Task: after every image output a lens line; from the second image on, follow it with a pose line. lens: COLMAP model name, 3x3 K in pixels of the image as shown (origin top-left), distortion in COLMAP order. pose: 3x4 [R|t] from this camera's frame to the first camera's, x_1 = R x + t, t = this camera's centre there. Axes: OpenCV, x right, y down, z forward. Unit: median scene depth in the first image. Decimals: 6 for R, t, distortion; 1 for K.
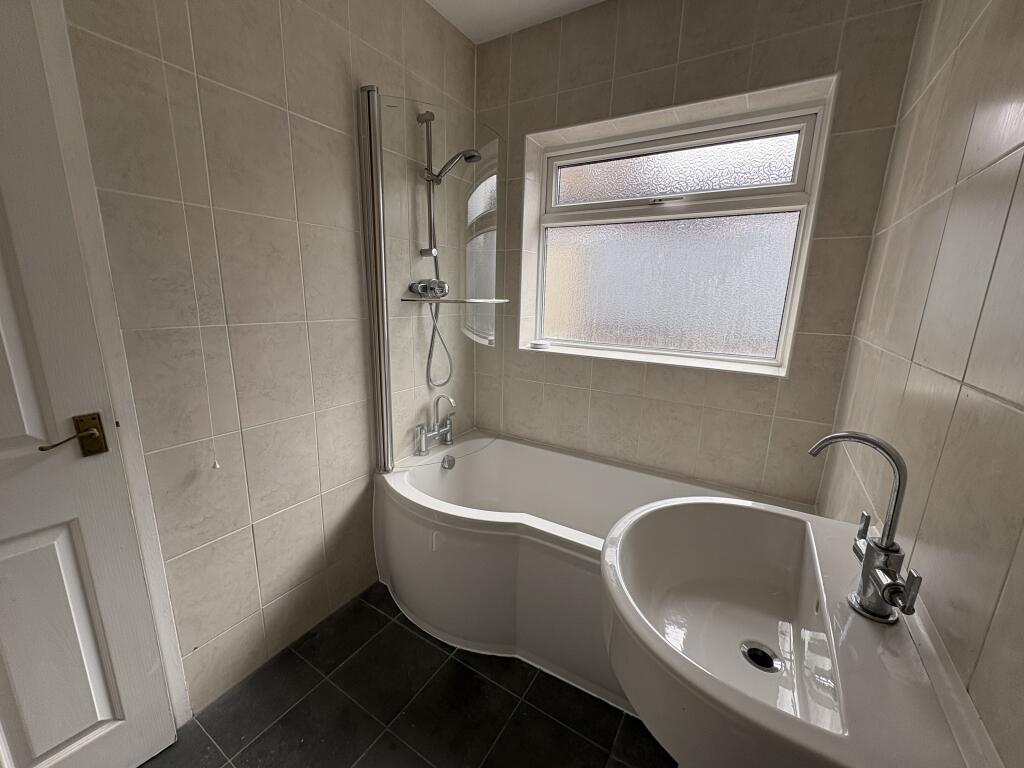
lens RADIAL K [[407.1, 0, 515.0], [0, 407.1, 385.4], [0, 0, 1]] dist [-0.001847, 0.000076]
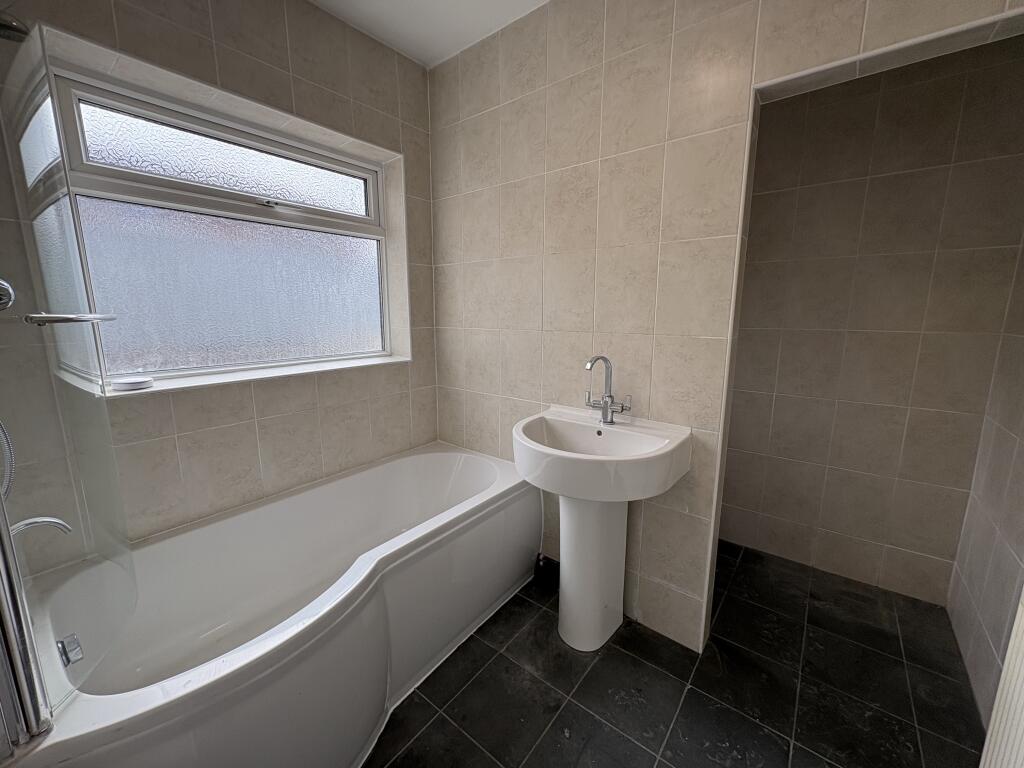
lens RADIAL K [[407.1, 0, 514.5], [0, 407.1, 382.0], [0, 0, 1]] dist [-0.001847, 0.000076]
pose [[0.119143, -0.199955, 0.972534, -0.657418], [0.221164, 0.960246, 0.170334, -0.107315], [-0.967931, 0.194796, 0.158630, 0.444270]]
